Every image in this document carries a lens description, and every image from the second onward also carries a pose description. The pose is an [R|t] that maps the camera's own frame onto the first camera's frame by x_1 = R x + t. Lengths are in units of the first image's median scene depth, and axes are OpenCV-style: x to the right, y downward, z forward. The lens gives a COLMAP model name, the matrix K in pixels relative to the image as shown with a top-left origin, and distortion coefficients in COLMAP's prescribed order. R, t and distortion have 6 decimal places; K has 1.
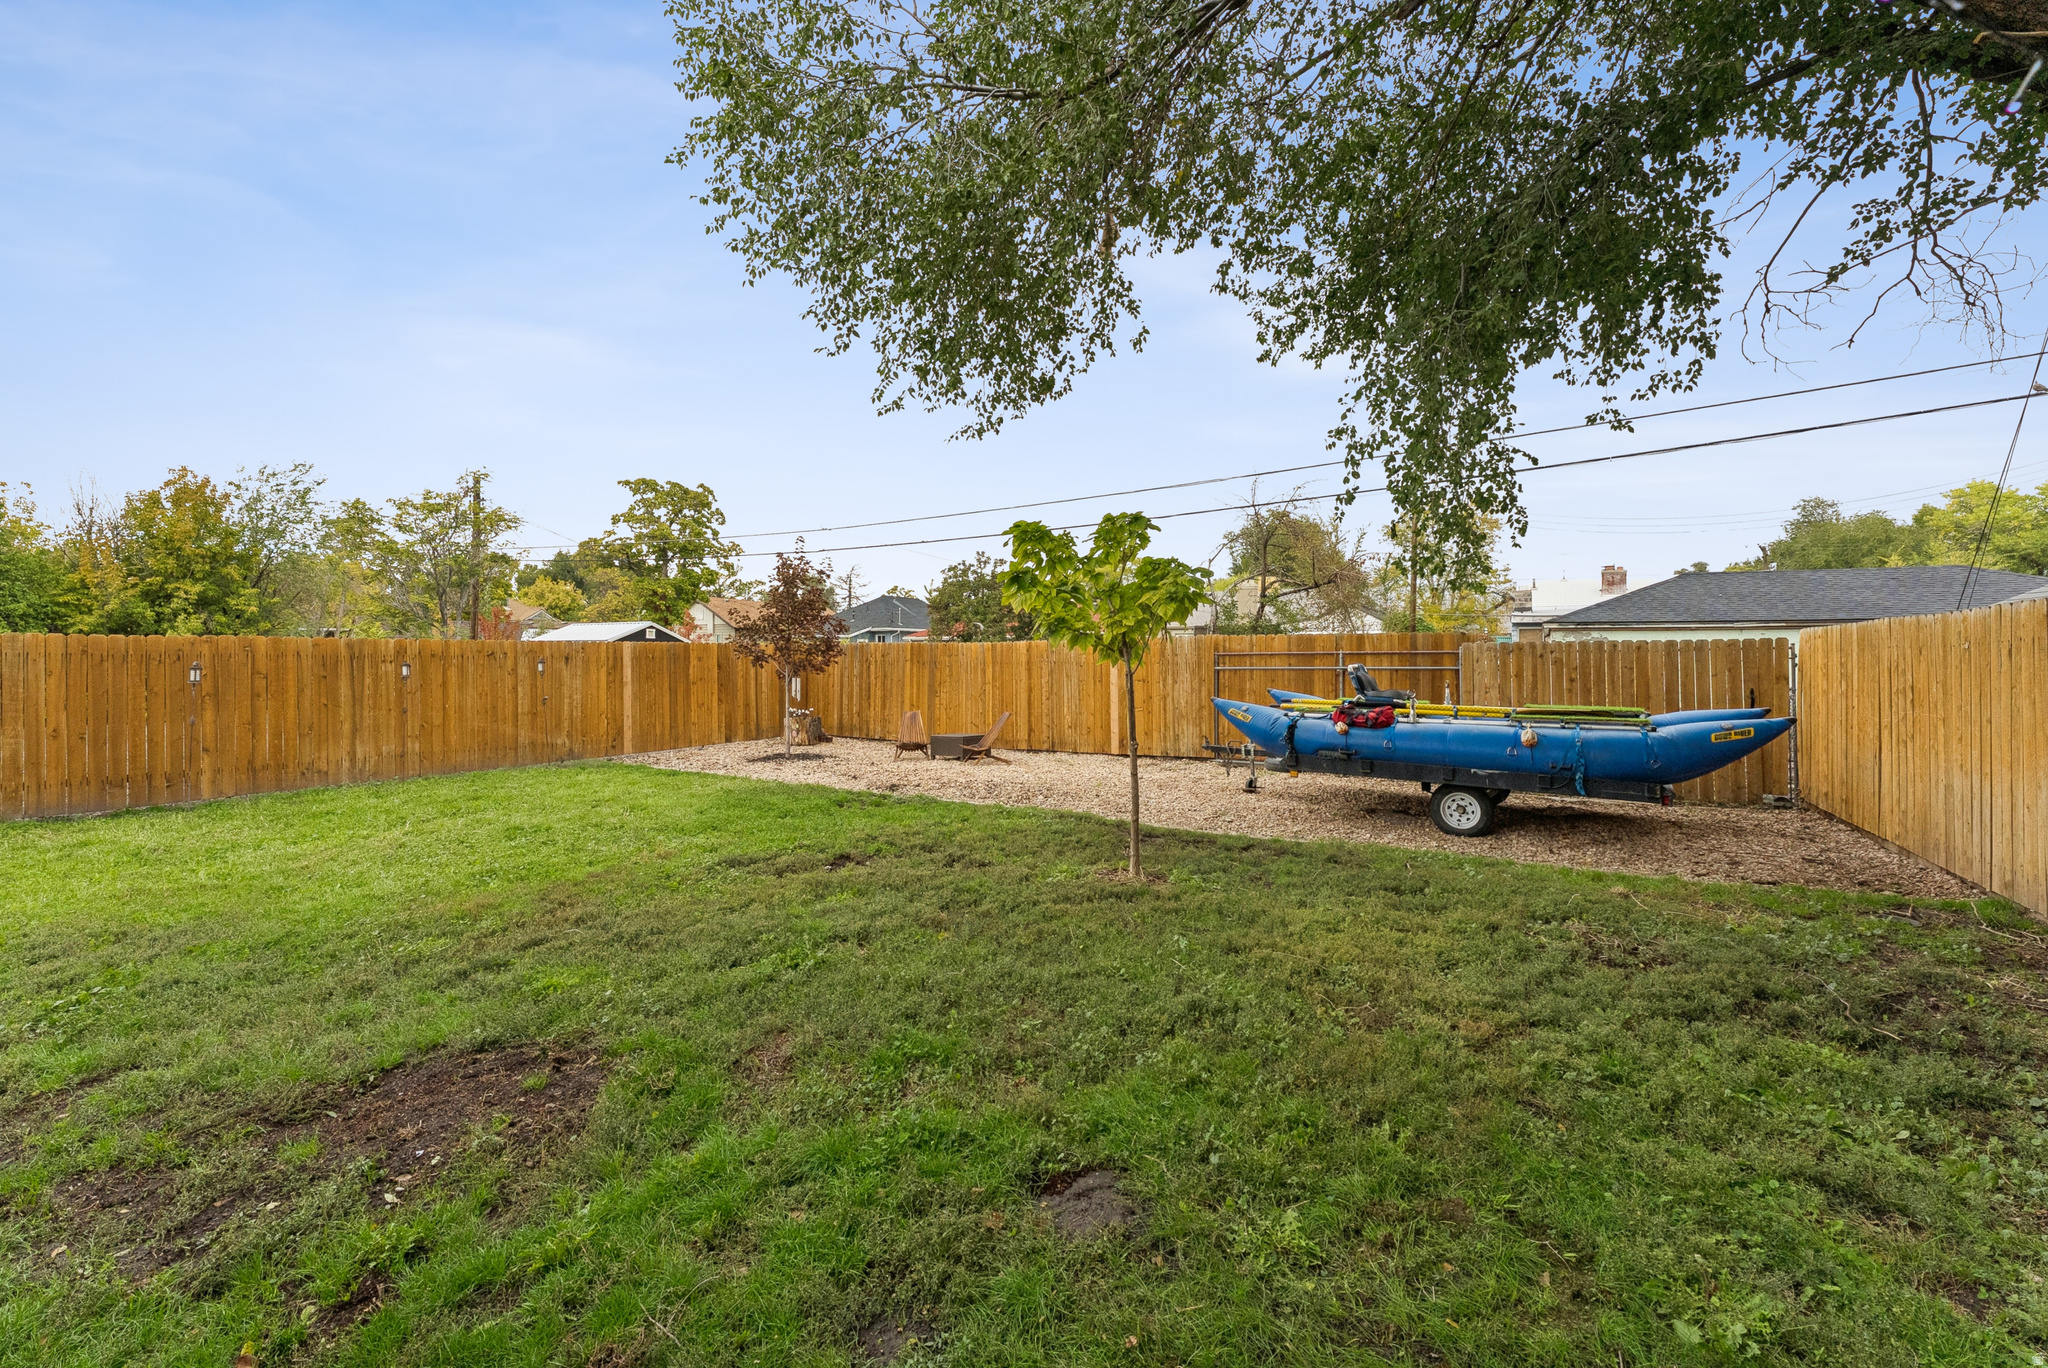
lens RADIAL K [[832.6, 0, 1029.7], [0, 832.6, 692.5], [0, 0, 1]] dist [0.003930, -0.000649]
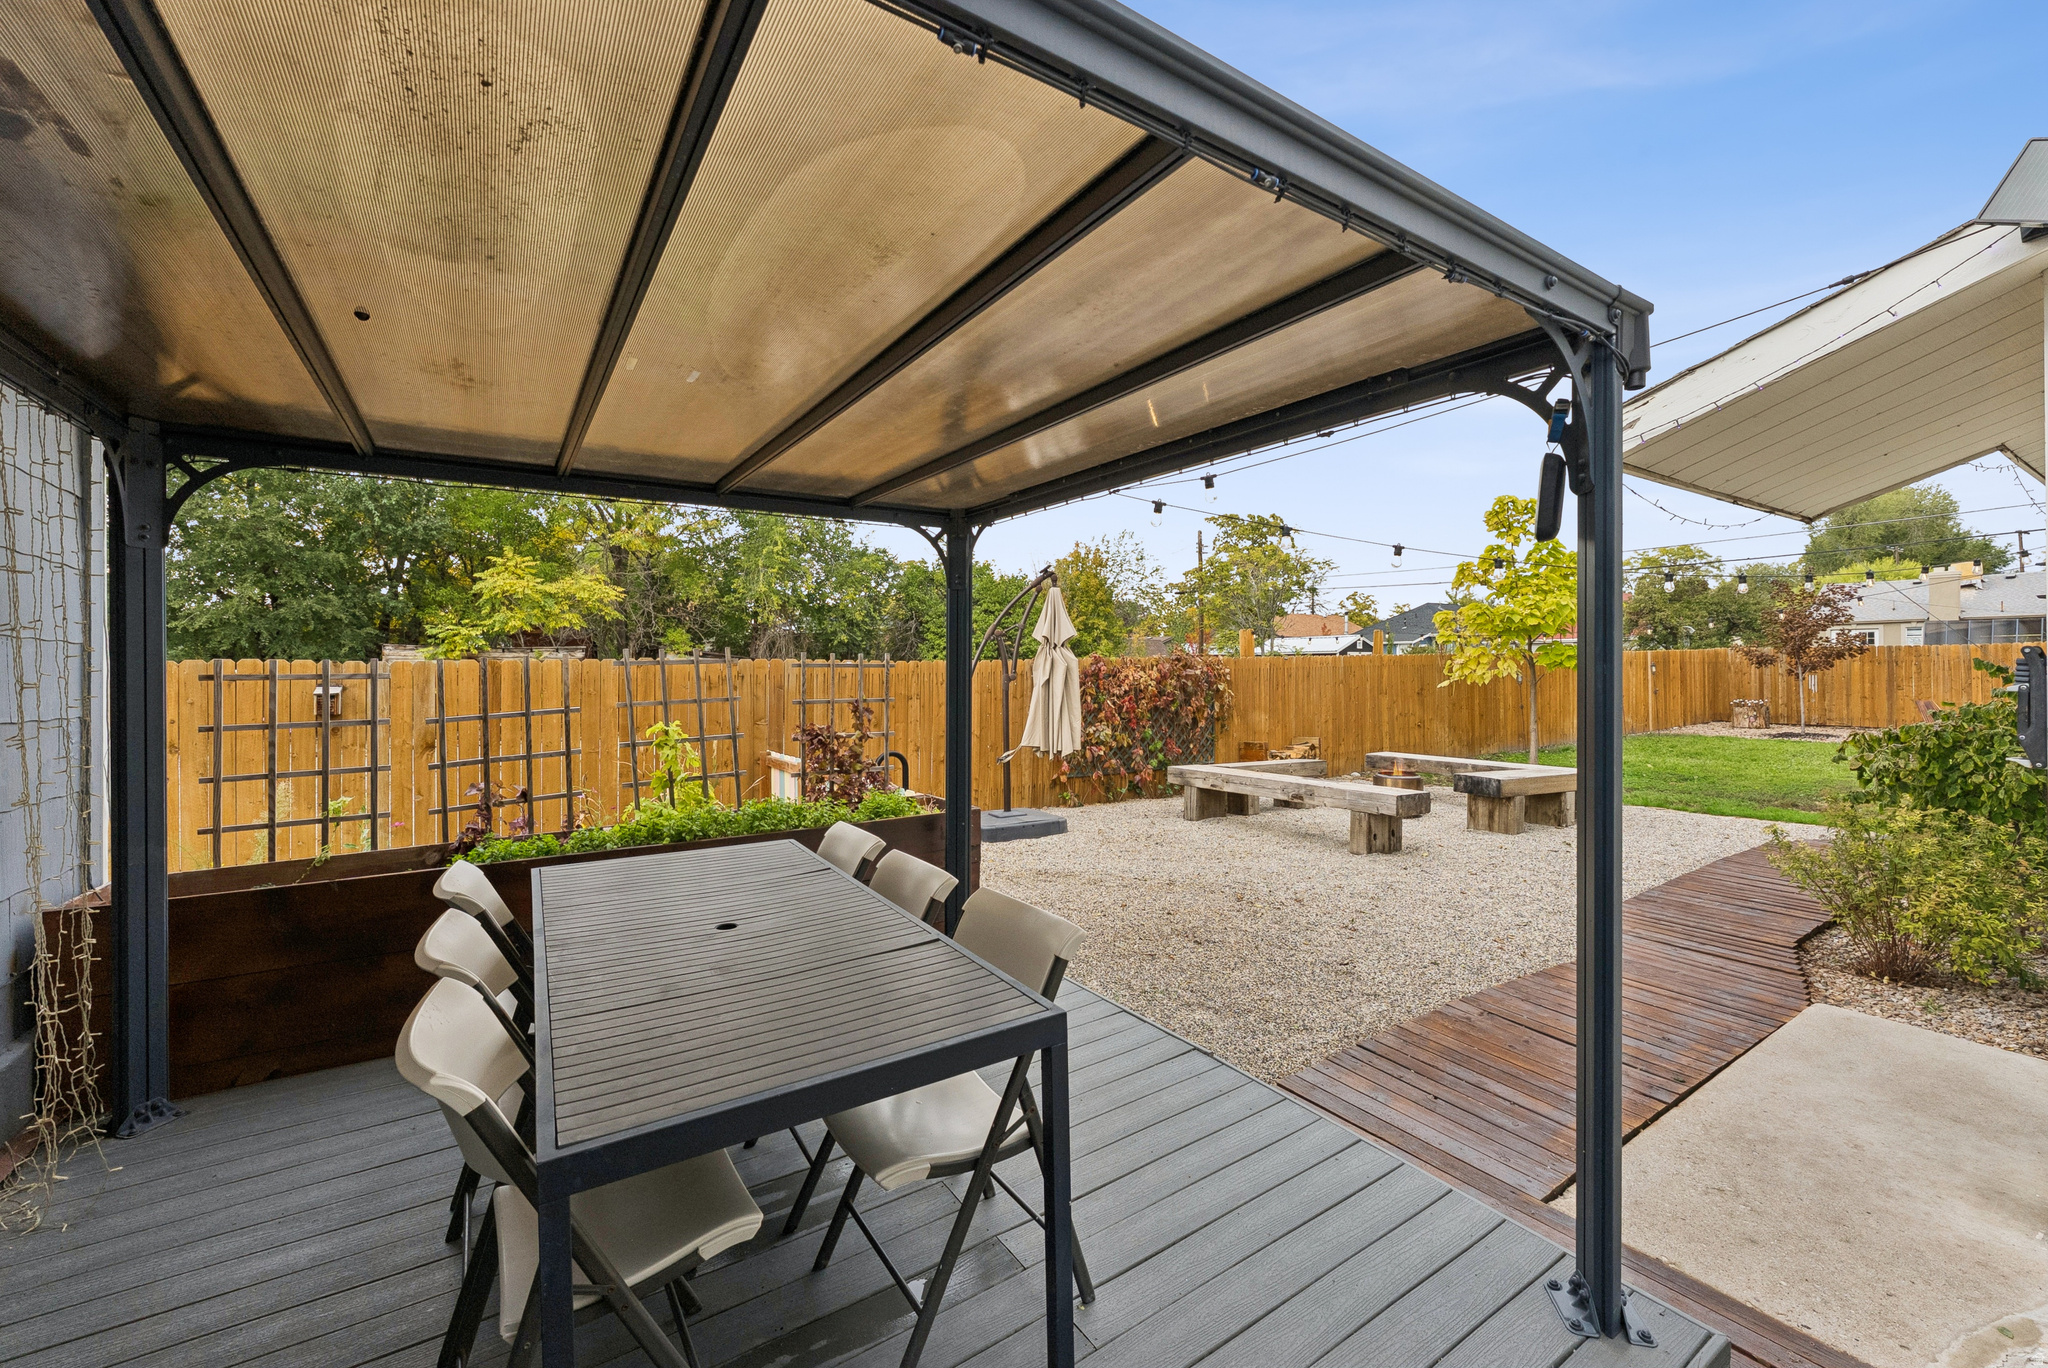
lens RADIAL K [[832.6, 0, 1029.3], [0, 832.6, 669.9], [0, 0, 1]] dist [0.003930, -0.000649]
pose [[0.902619, -0.012845, -0.430248, -0.822082], [-0.002447, 0.999385, -0.034971, 0.023375], [0.430433, 0.032618, 0.902033, -0.698579]]
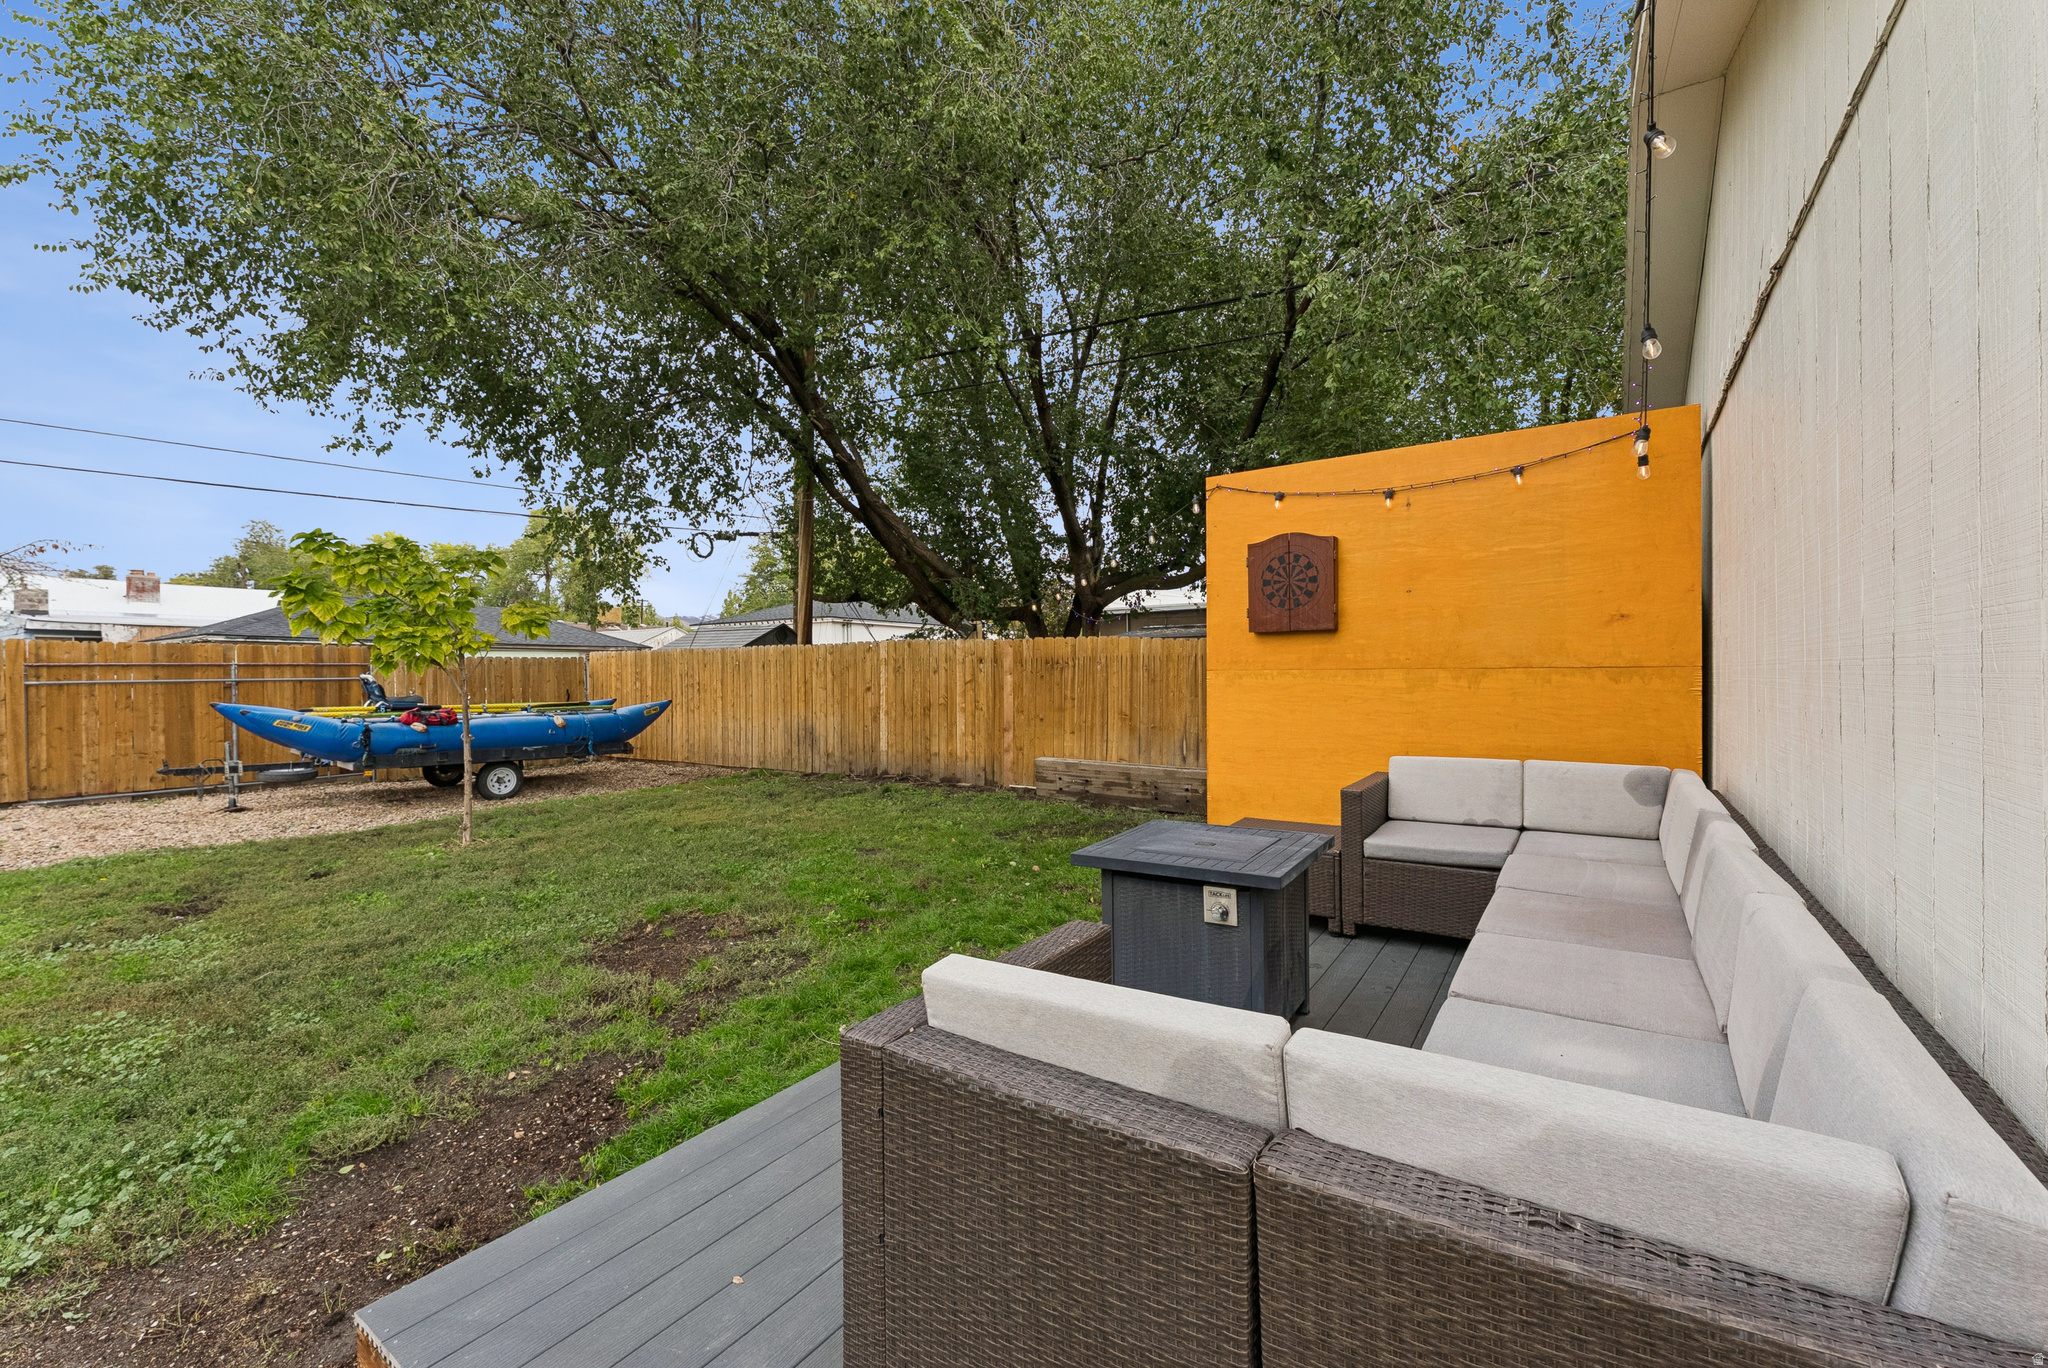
lens RADIAL K [[832.6, 0, 1021.5], [0, 832.6, 681.4], [0, 0, 1]] dist [0.003930, -0.000649]
pose [[0.053174, -0.010927, 0.998525, -0.453114], [0.043477, 0.999017, 0.008617, 0.002702], [-0.997638, 0.042955, 0.053597, 0.042207]]
